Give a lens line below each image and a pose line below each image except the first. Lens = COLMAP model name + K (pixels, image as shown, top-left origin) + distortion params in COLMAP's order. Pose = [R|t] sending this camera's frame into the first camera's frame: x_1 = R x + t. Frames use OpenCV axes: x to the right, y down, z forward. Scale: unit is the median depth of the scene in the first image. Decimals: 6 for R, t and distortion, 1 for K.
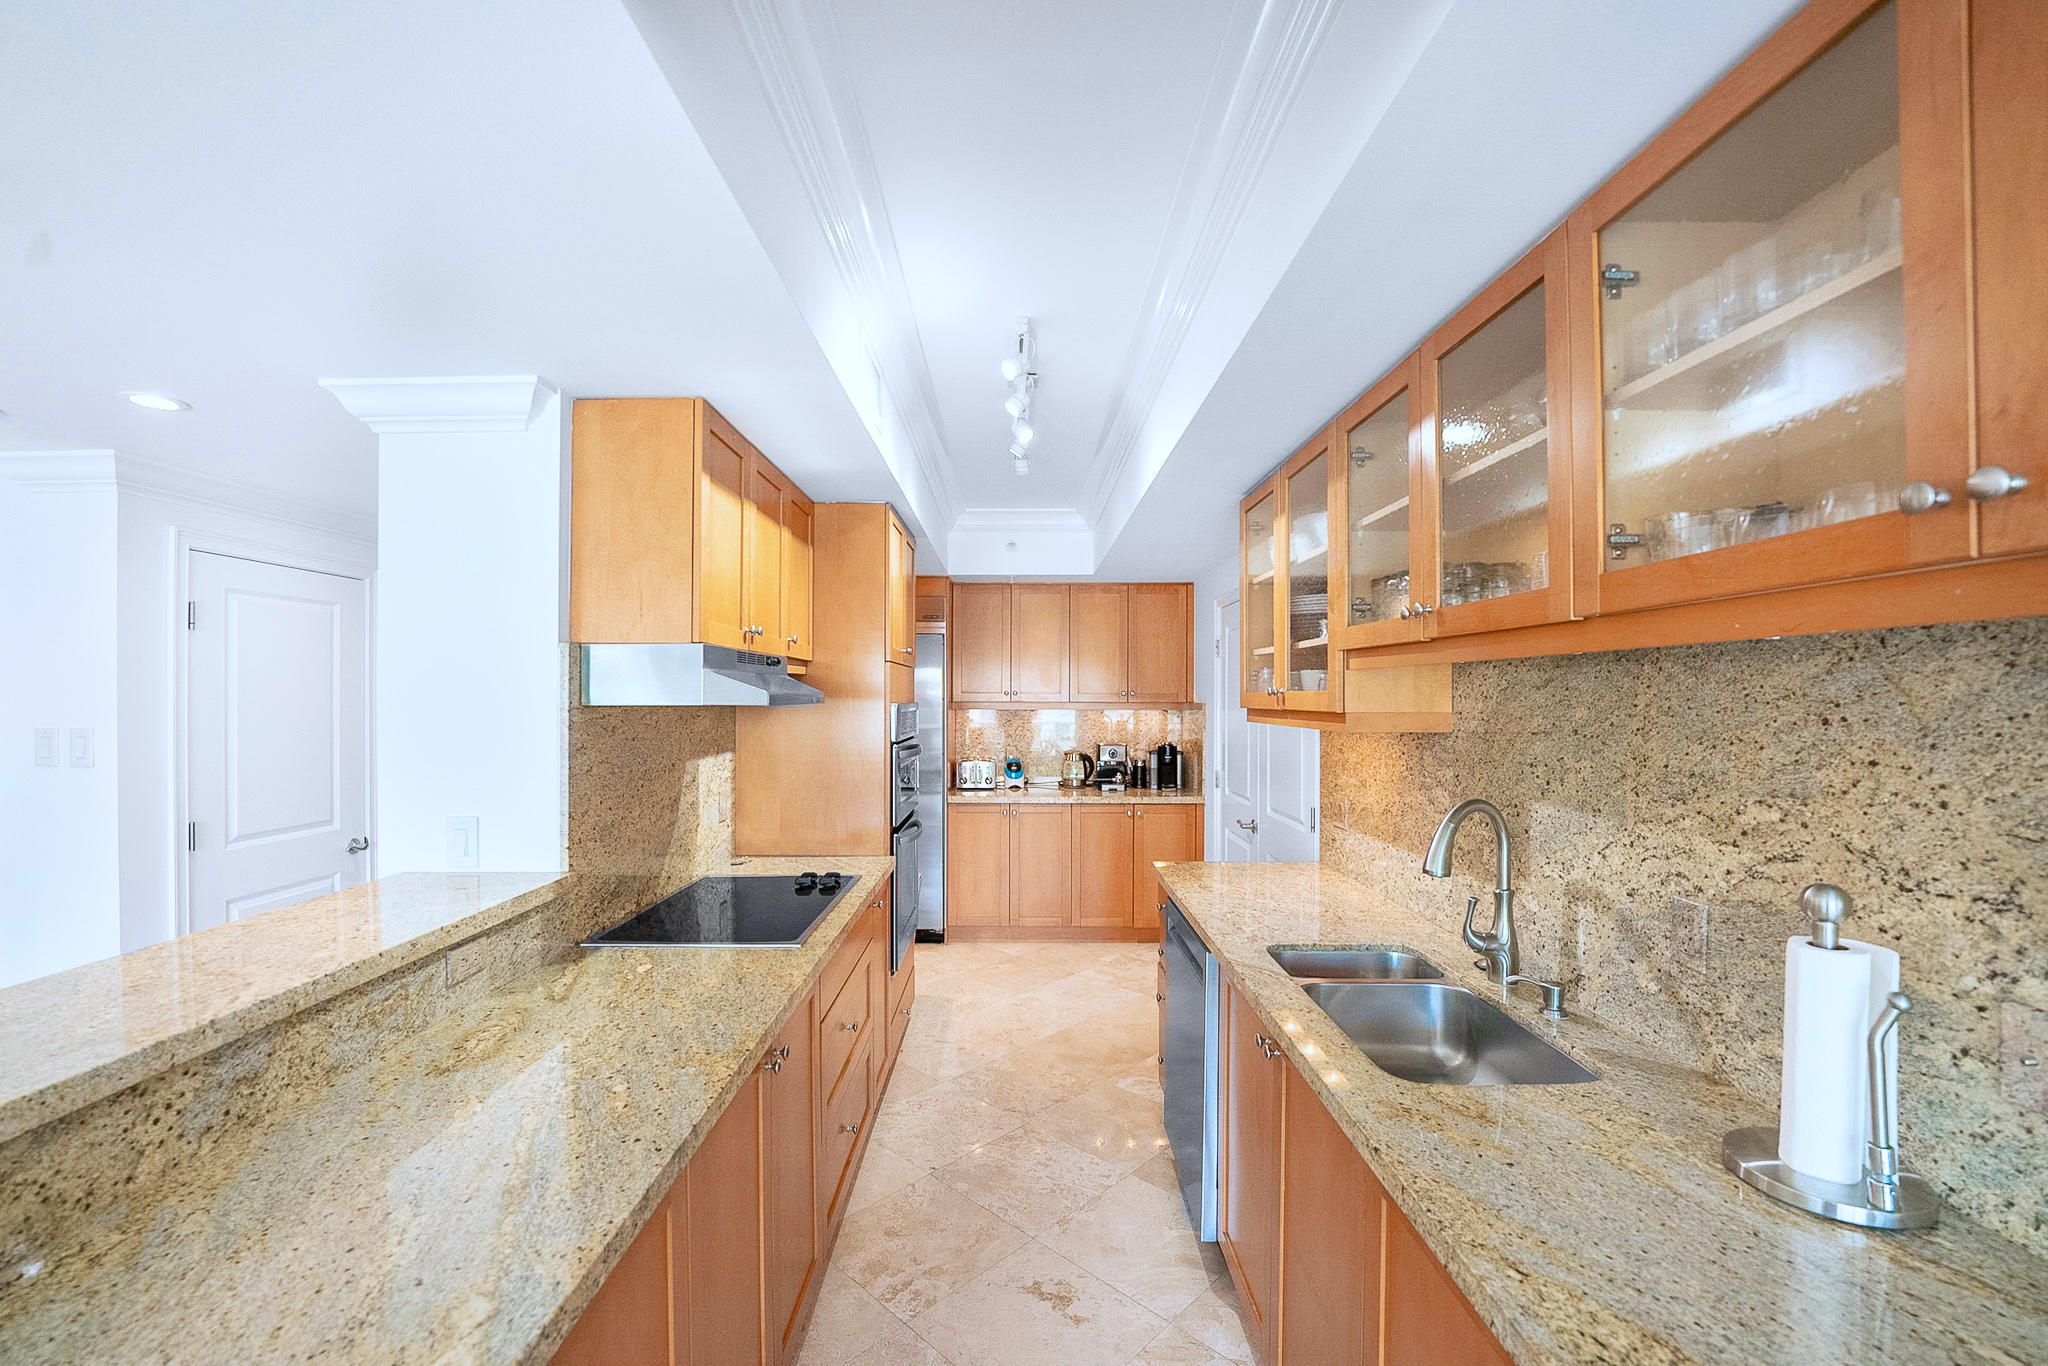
lens RADIAL K [[828.4, 0, 1010.8], [0, 828.4, 699.2], [0, 0, 1]] dist [-0.025120, 0.002964]
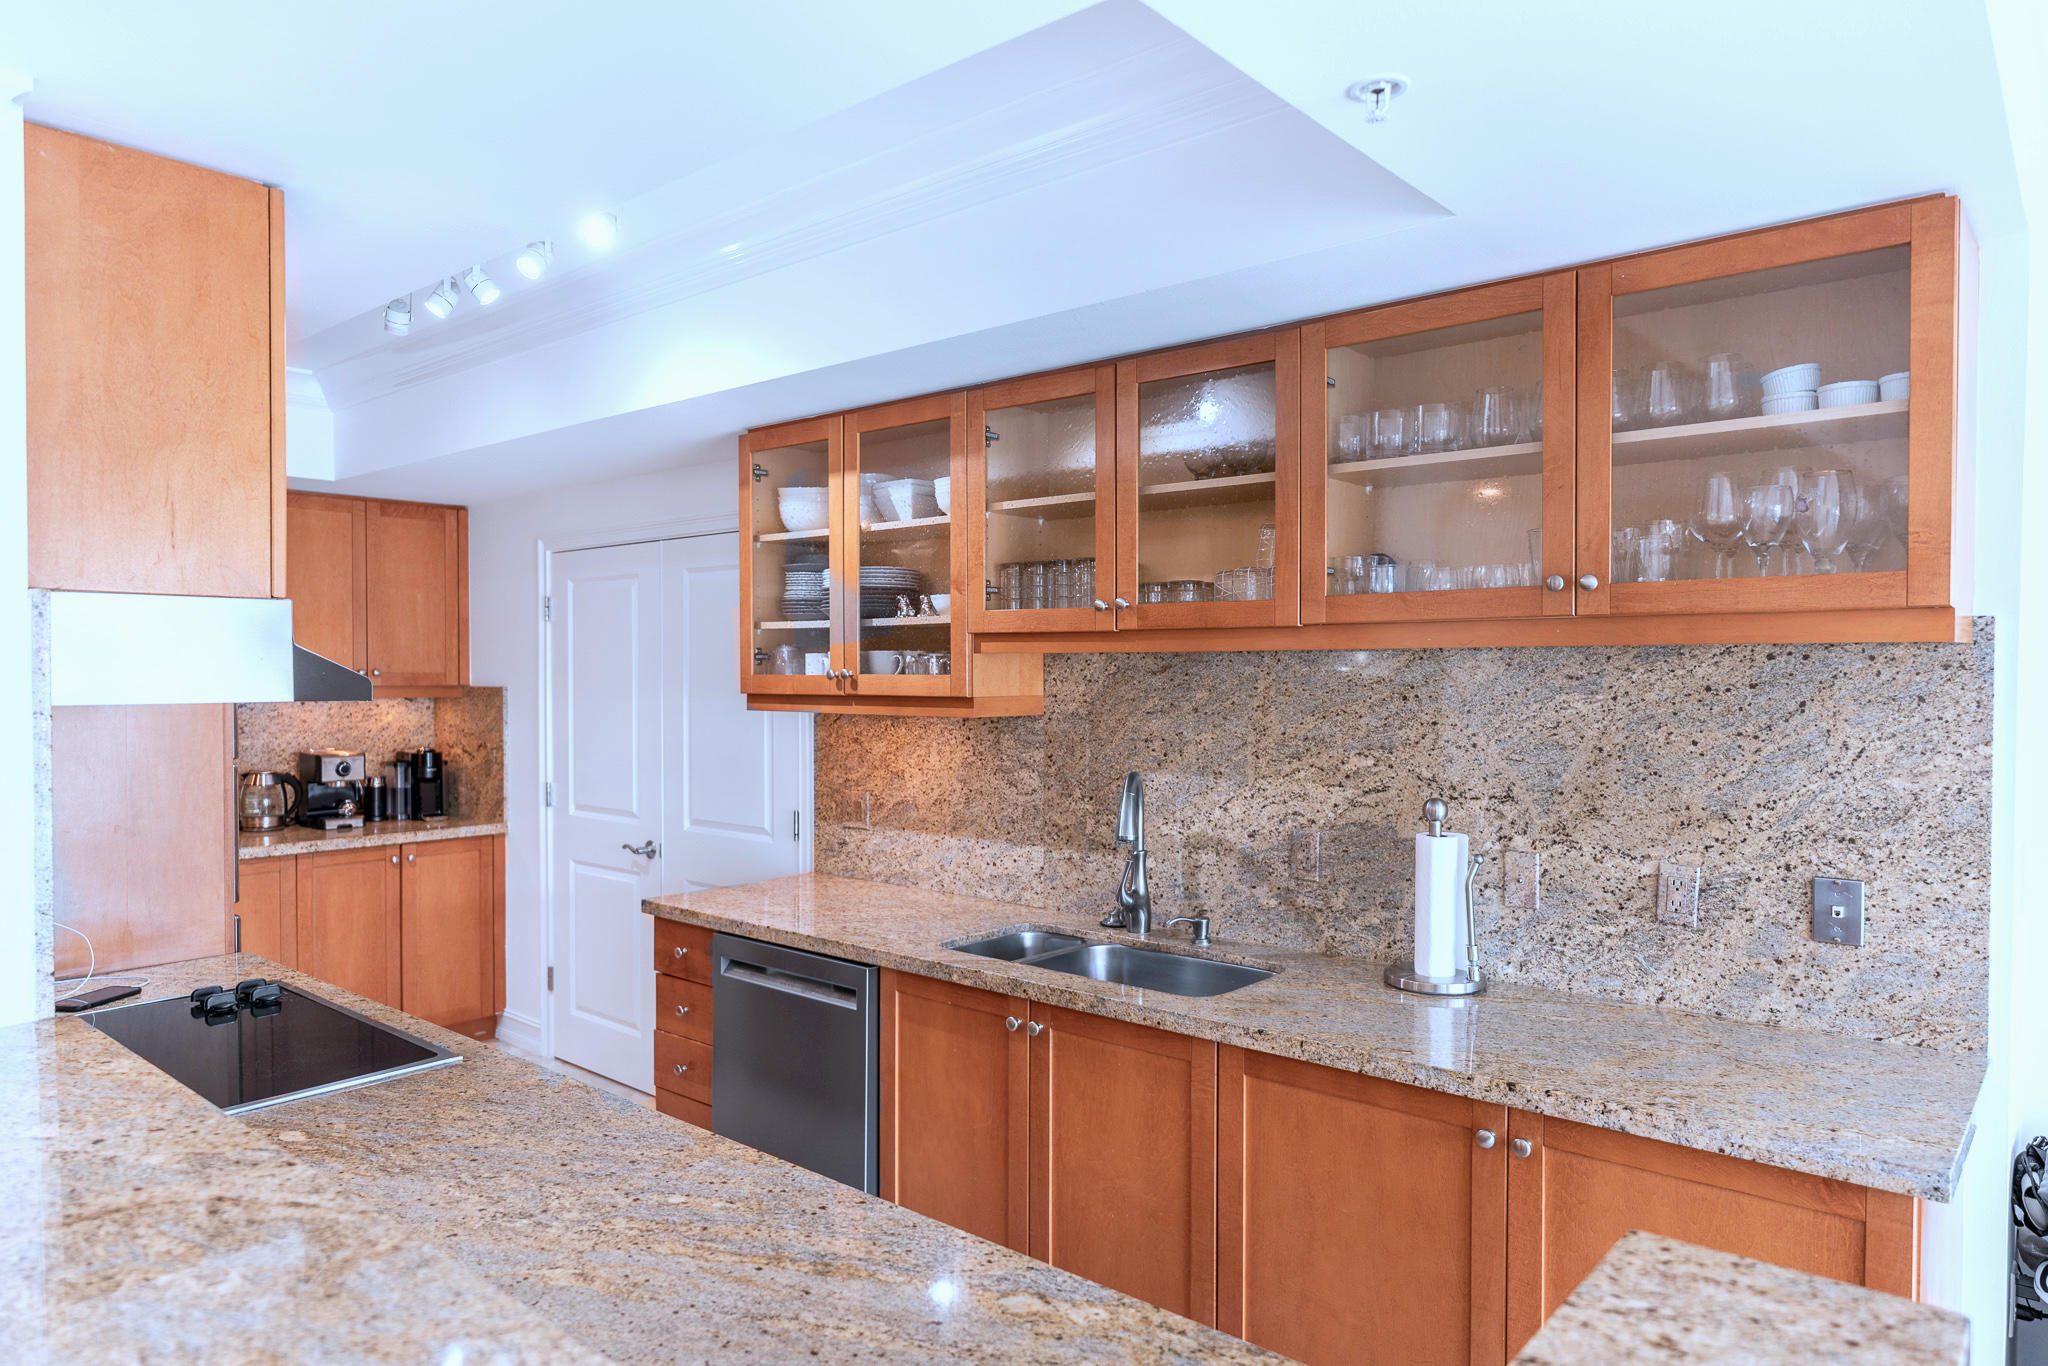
lens RADIAL K [[1275.6, 0, 995.5], [0, 1275.6, 693.6], [0, 0, 1]] dist [0.001750, -0.002919]
pose [[0.655332, -0.013520, 0.755220, -0.693825], [0.003315, 0.999882, 0.015024, -0.010238], [-0.755334, -0.007342, 0.655299, -0.004318]]
